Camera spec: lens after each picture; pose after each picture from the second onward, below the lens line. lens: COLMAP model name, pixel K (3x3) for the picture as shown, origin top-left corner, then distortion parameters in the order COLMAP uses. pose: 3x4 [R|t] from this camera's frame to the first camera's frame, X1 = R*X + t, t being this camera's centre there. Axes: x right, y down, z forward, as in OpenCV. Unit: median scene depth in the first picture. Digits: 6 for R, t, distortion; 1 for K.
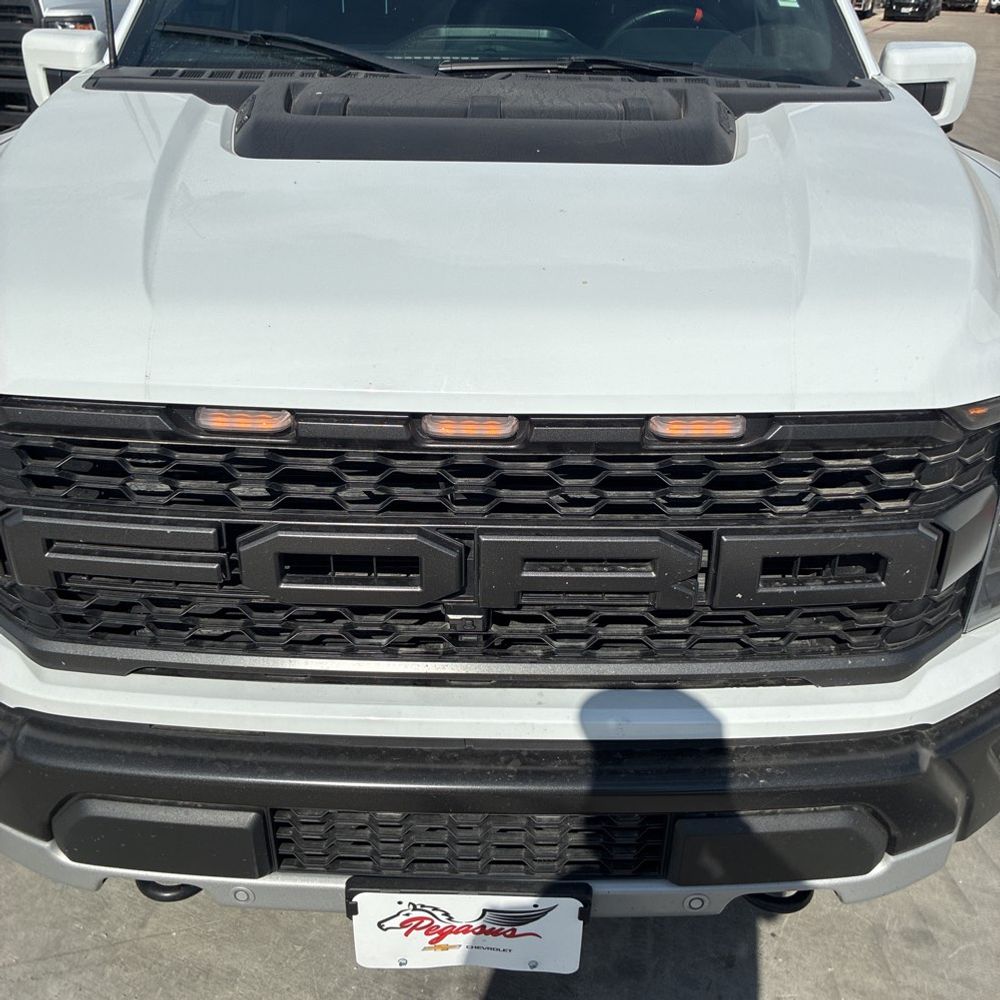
lens RADIAL K [[1016.4, 0, 501.5], [0, 1016.4, 490.7], [0, 0, 1]] dist [0.016645, 0.000000]
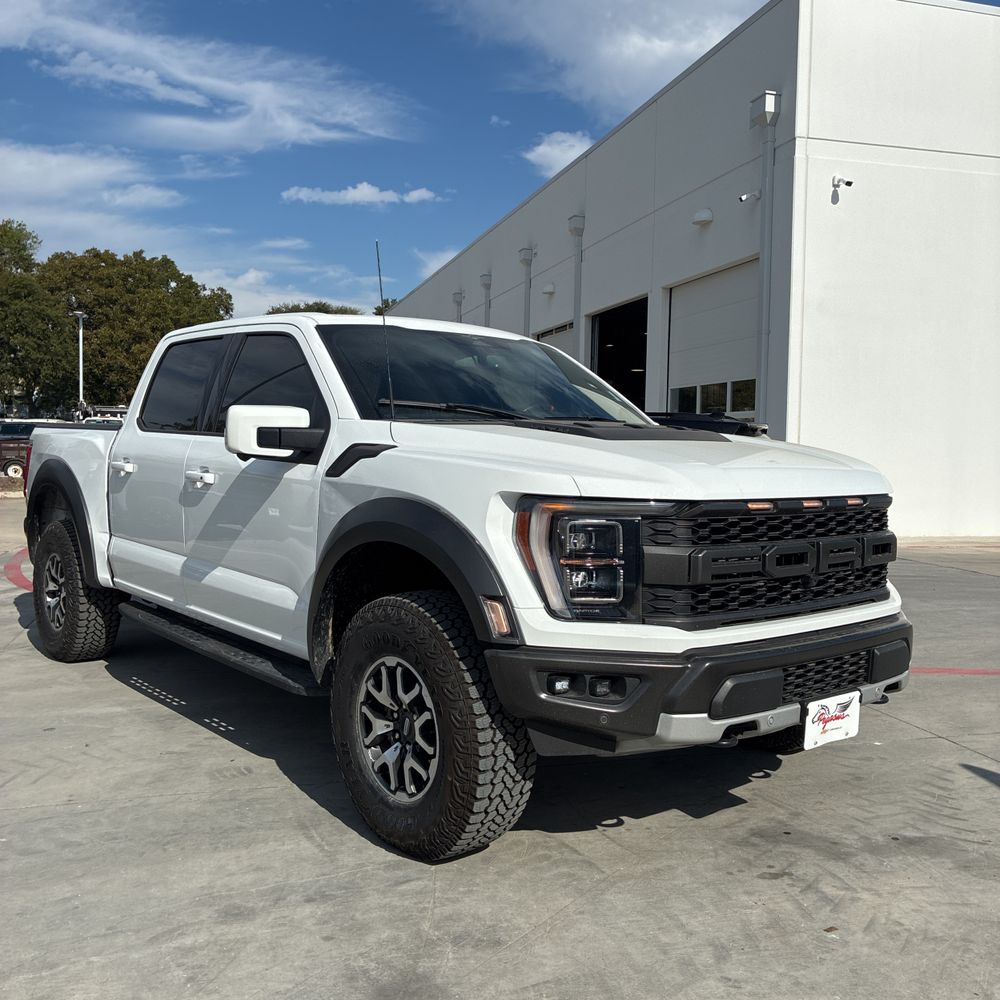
lens RADIAL K [[1016.4, 0, 514.6], [0, 1016.4, 488.8], [0, 0, 1]] dist [0.016645, 0.000000]
pose [[0.757906, -0.028905, 0.651723, -2.157298], [0.288315, 0.910998, -0.294885, 0.430451], [-0.585194, 0.411397, 0.698785, -0.468509]]
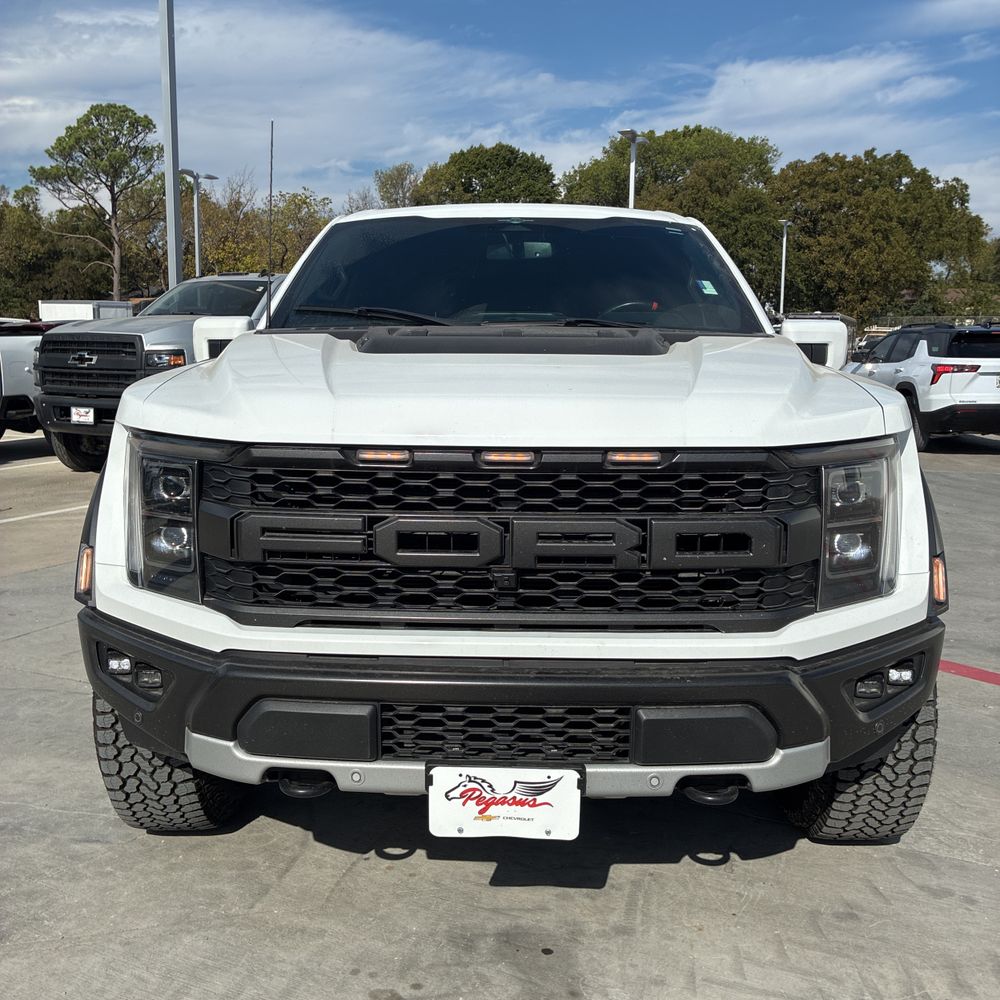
lens RADIAL K [[1016.4, 0, 508.6], [0, 1016.4, 483.8], [0, 0, 1]] dist [0.016645, 0.000000]
pose [[0.999968, -0.004238, -0.006810, -0.014519], [0.001816, 0.946574, -0.322482, 0.472346], [0.007813, 0.322459, 0.946551, -0.579852]]
